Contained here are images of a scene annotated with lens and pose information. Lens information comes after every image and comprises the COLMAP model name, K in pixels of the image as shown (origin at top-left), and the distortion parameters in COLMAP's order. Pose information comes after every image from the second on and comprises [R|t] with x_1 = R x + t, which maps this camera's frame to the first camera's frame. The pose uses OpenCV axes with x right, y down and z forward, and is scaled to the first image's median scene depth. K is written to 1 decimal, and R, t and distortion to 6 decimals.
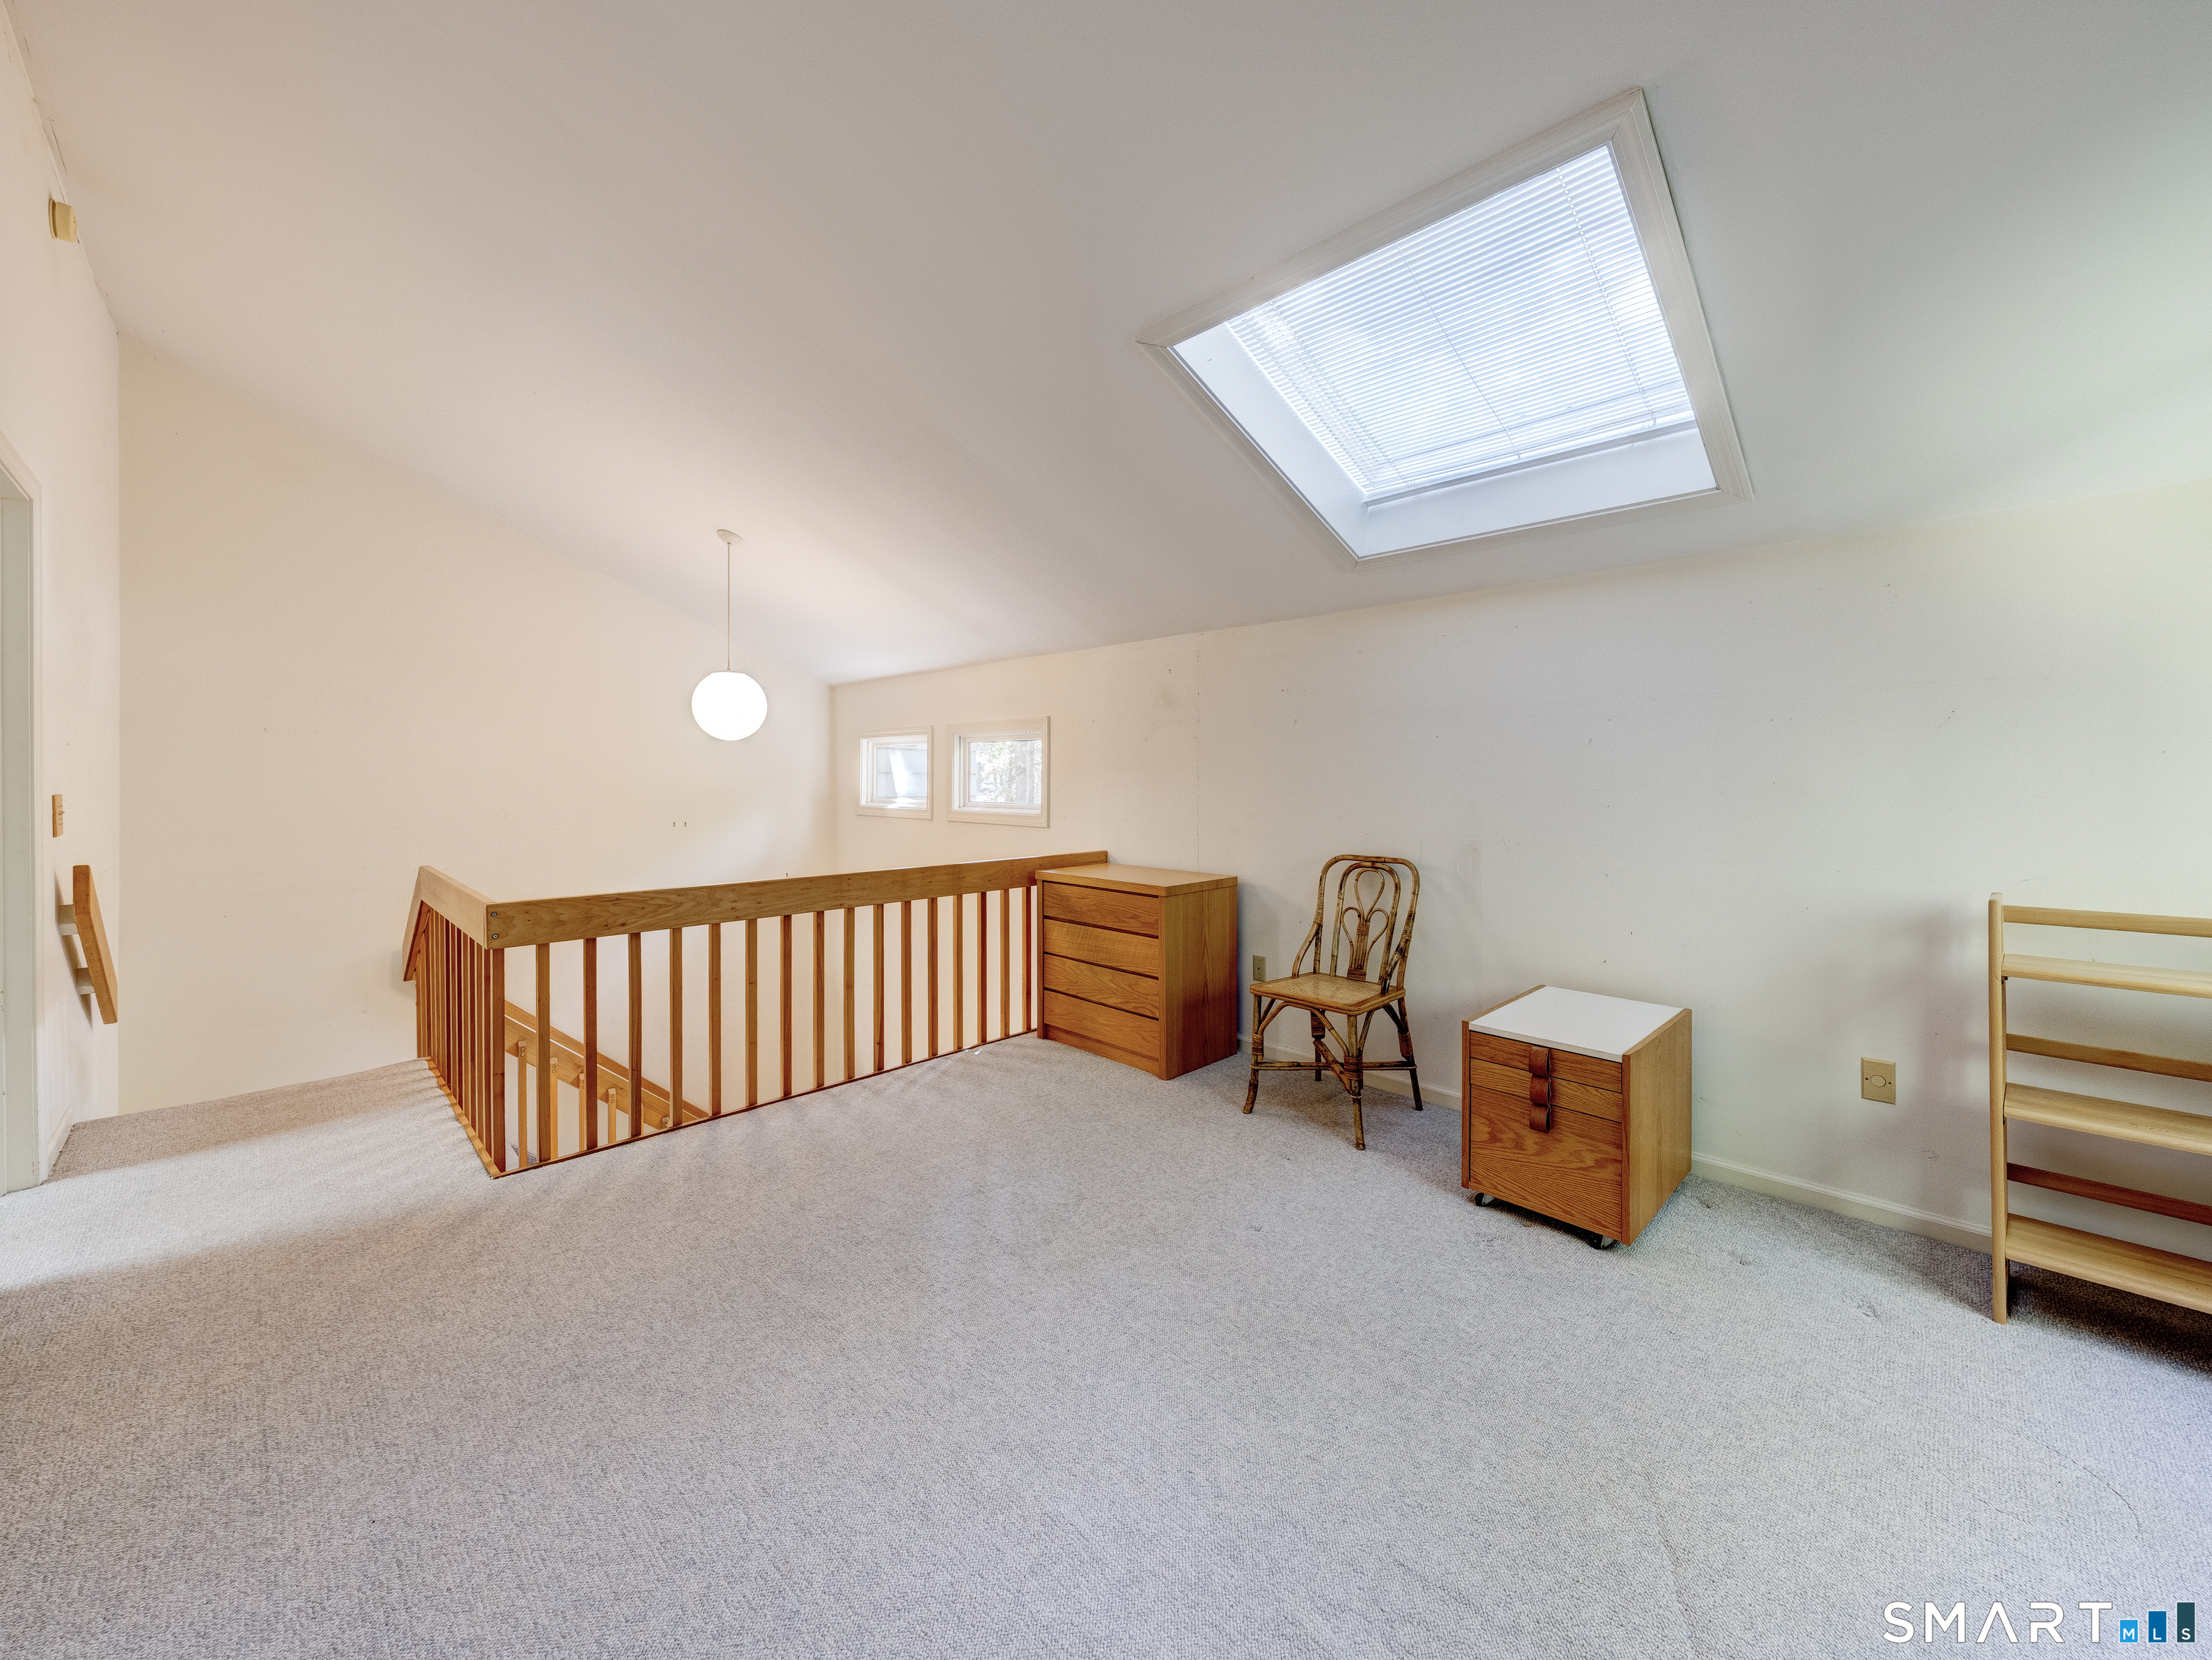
lens RADIAL K [[858.6, 0, 1115.7], [0, 858.6, 789.1], [0, 0, 1]] dist [-0.001844, -0.000283]
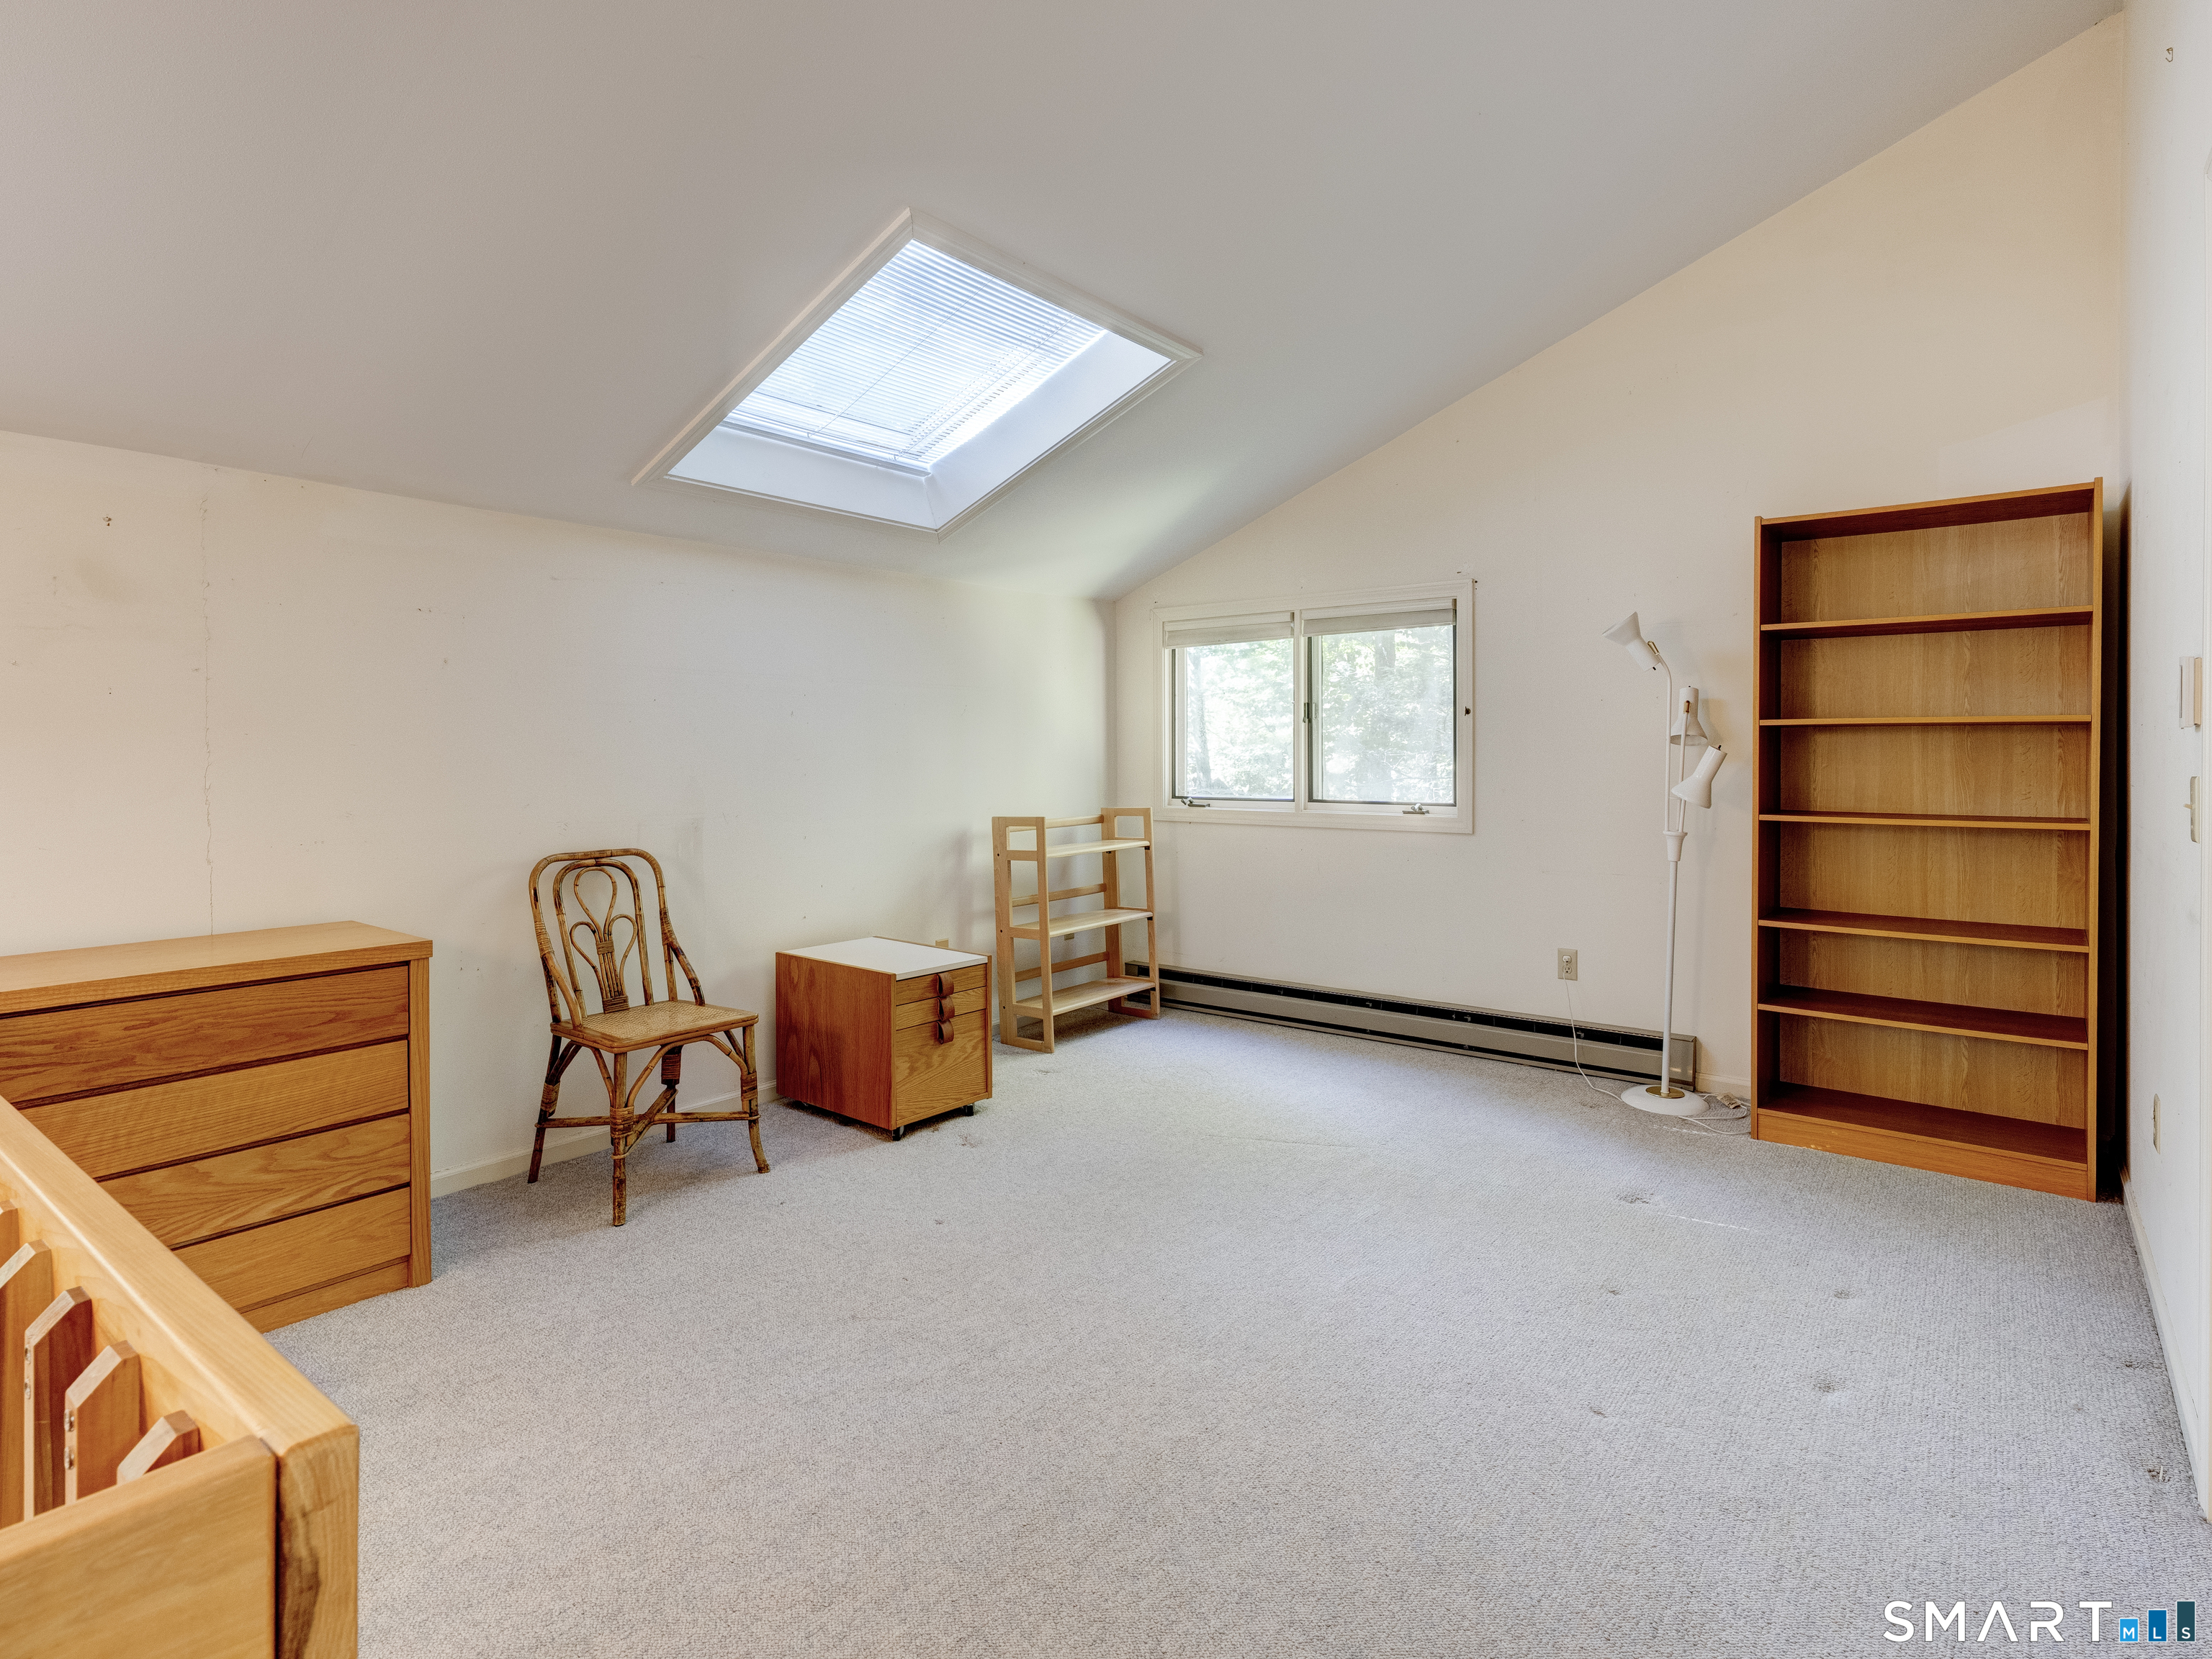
lens RADIAL K [[1107.1, 0, 1109.3], [0, 1107.1, 782.2], [0, 0, 1]] dist [0.000864, 0.000020]
pose [[-0.104872, -0.029341, 0.994053, -0.752767], [0.017587, 0.999354, 0.031353, -0.006740], [-0.994330, 0.020770, -0.104288, 0.660377]]
